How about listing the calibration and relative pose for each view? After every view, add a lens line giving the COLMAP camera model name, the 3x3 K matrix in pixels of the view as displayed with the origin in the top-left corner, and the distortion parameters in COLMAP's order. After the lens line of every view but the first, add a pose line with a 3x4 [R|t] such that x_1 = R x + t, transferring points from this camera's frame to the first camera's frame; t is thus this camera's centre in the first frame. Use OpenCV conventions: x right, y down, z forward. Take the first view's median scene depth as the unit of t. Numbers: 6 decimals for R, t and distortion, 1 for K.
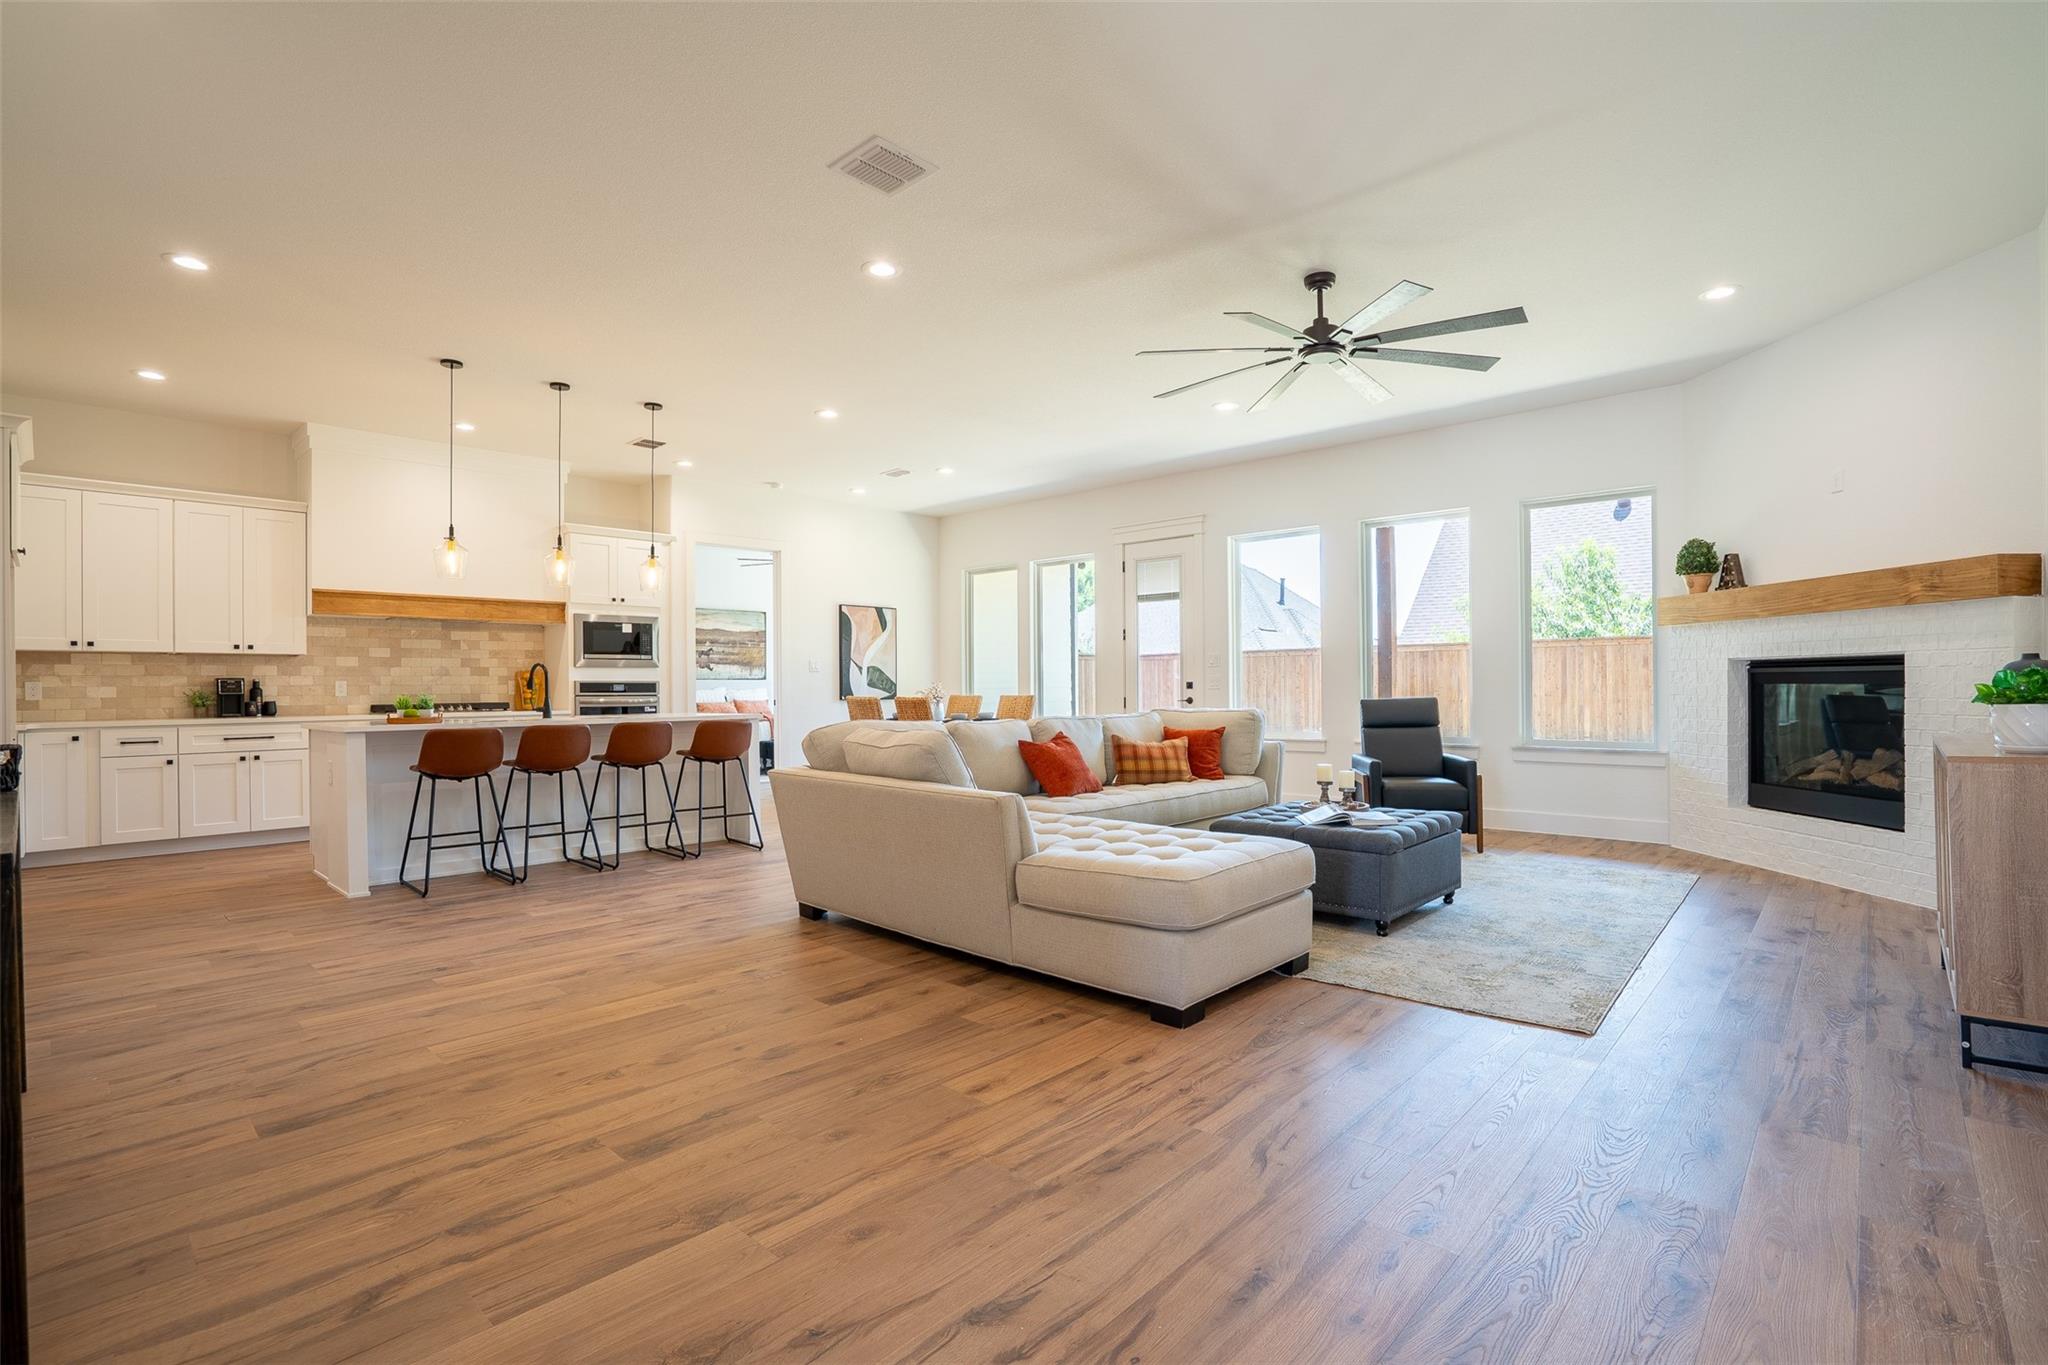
lens RADIAL K [[946.9, 0, 1027.0], [0, 946.9, 679.7], [0, 0, 1]] dist [-0.054532, 0.019008]
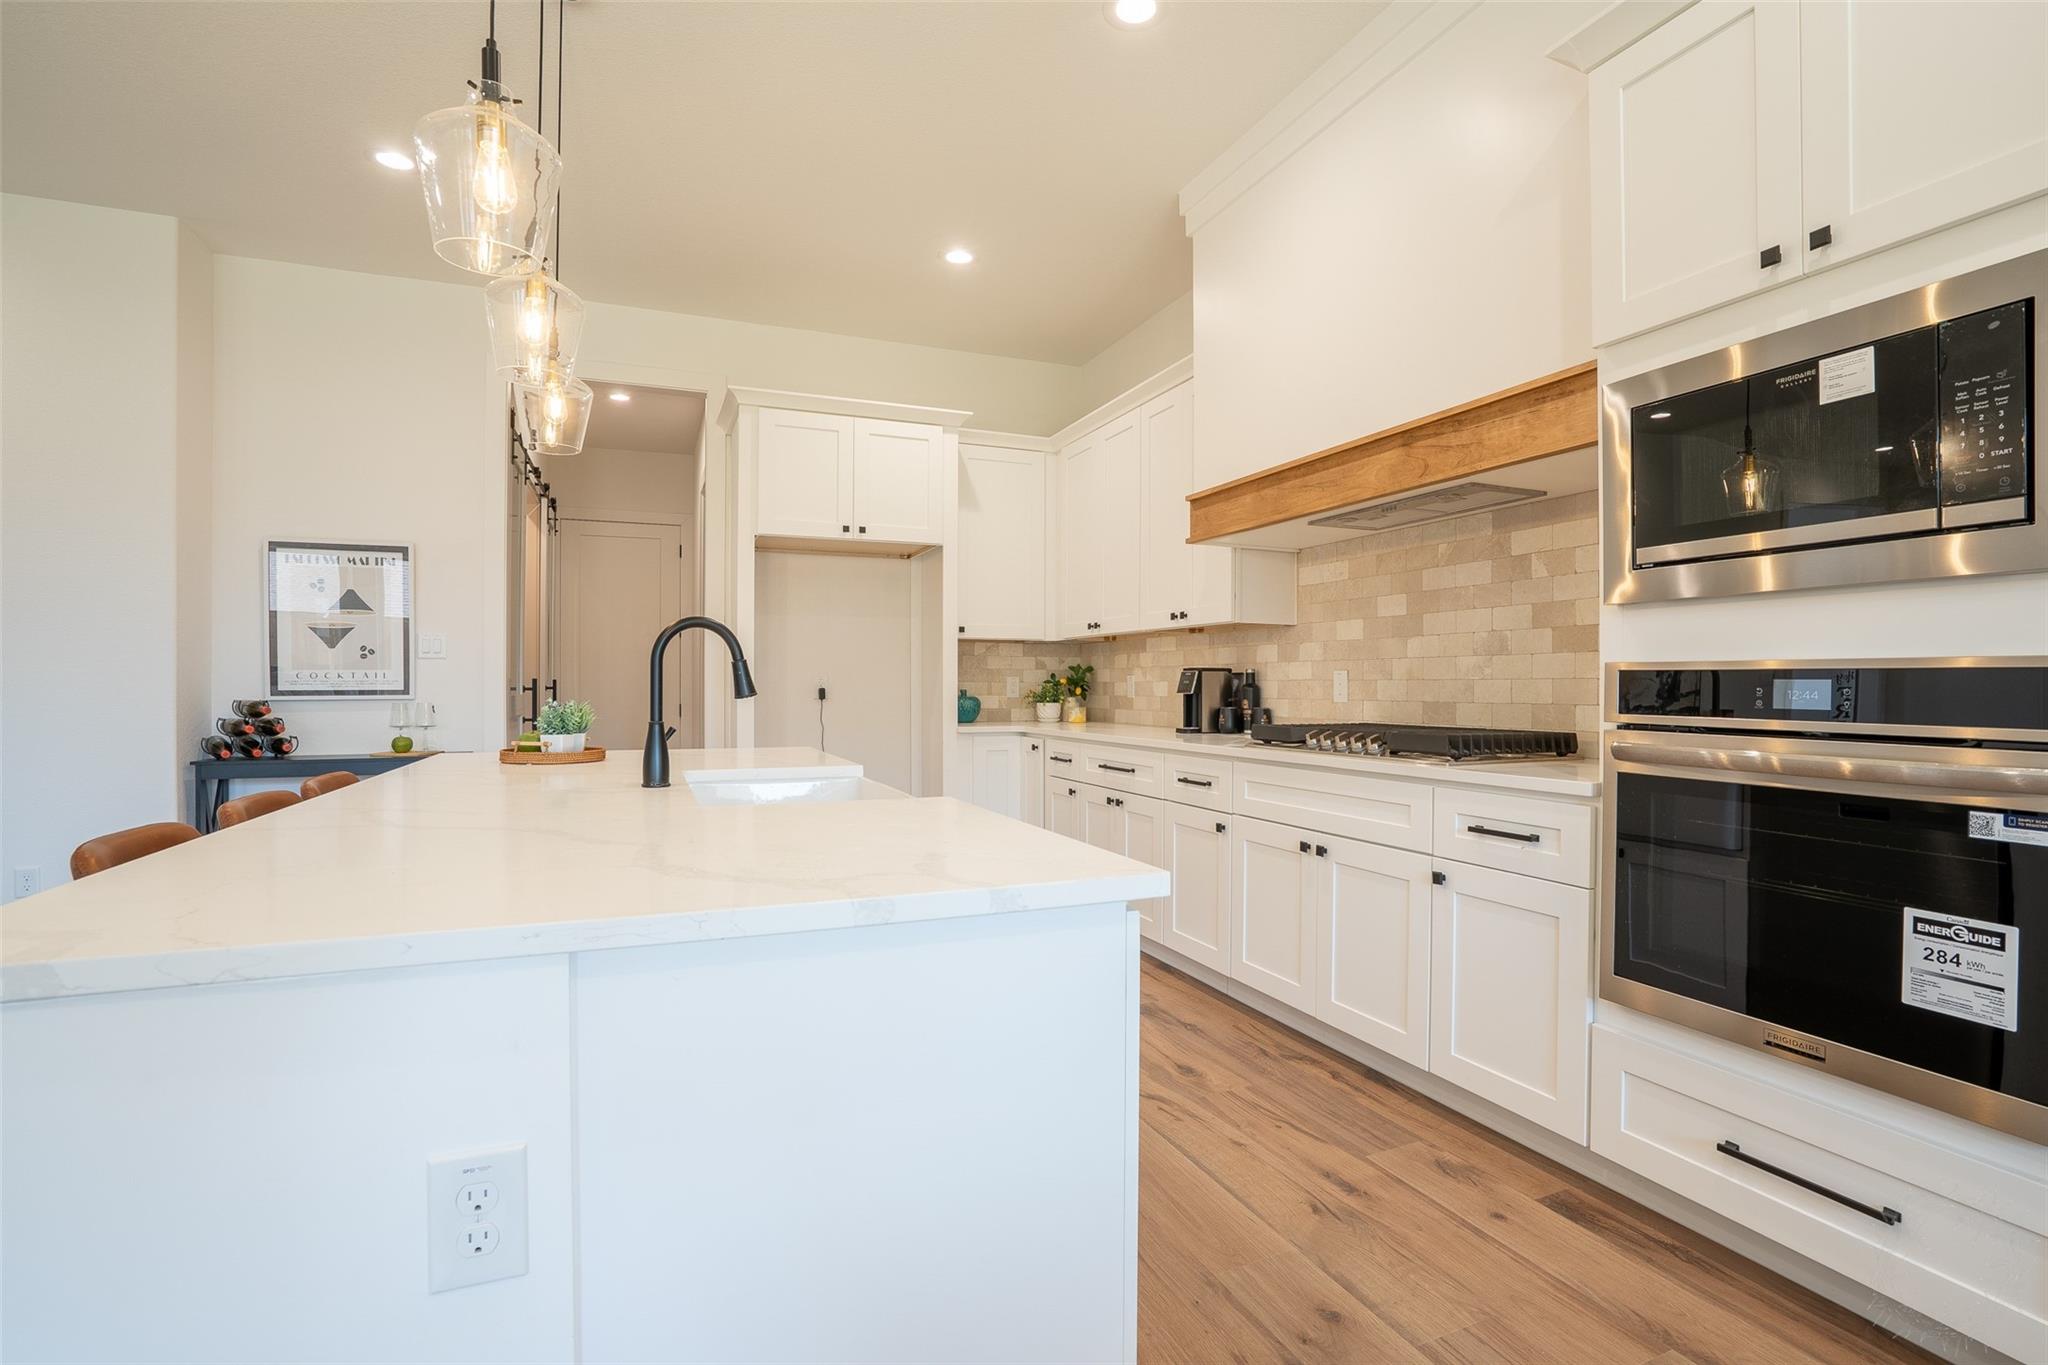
lens RADIAL K [[946.9, 0, 1081.2], [0, 946.9, 683.9], [0, 0, 1]] dist [-0.054532, 0.019008]
pose [[-0.384021, 0.008508, -0.923285, -0.248009], [0.009504, 0.999941, 0.005261, 0.004907], [0.923275, -0.006754, -0.384079, 1.158470]]
